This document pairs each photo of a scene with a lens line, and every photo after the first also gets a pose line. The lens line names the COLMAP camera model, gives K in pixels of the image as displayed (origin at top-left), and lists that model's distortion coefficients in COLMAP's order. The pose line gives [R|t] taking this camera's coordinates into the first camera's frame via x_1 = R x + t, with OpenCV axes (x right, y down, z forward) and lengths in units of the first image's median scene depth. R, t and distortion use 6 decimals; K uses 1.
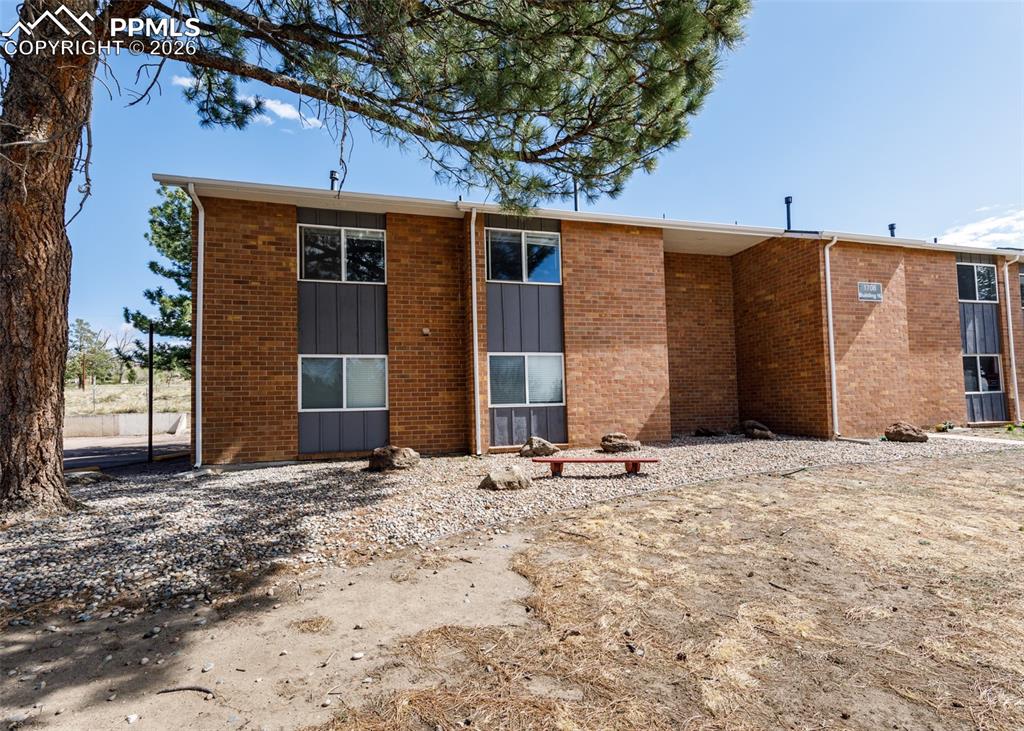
lens RADIAL K [[494.7, 0, 511.5], [0, 494.7, 366.5], [0, 0, 1]] dist [0.004791, 0.000013]
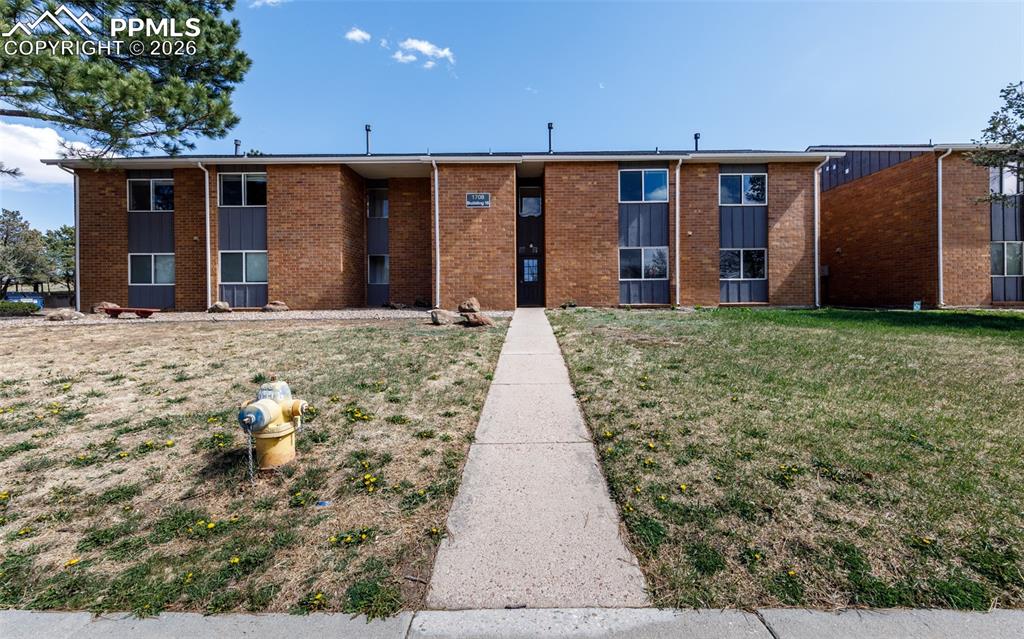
lens RADIAL K [[388.9, 0, 526.3], [0, 388.9, 289.8], [0, 0, 1]] dist [0.000656, -0.000192]
pose [[0.960493, 0.012157, -0.278039, 1.199304], [0.004032, 0.998333, 0.057581, 0.028946], [0.278276, -0.056427, 0.958842, 0.038349]]
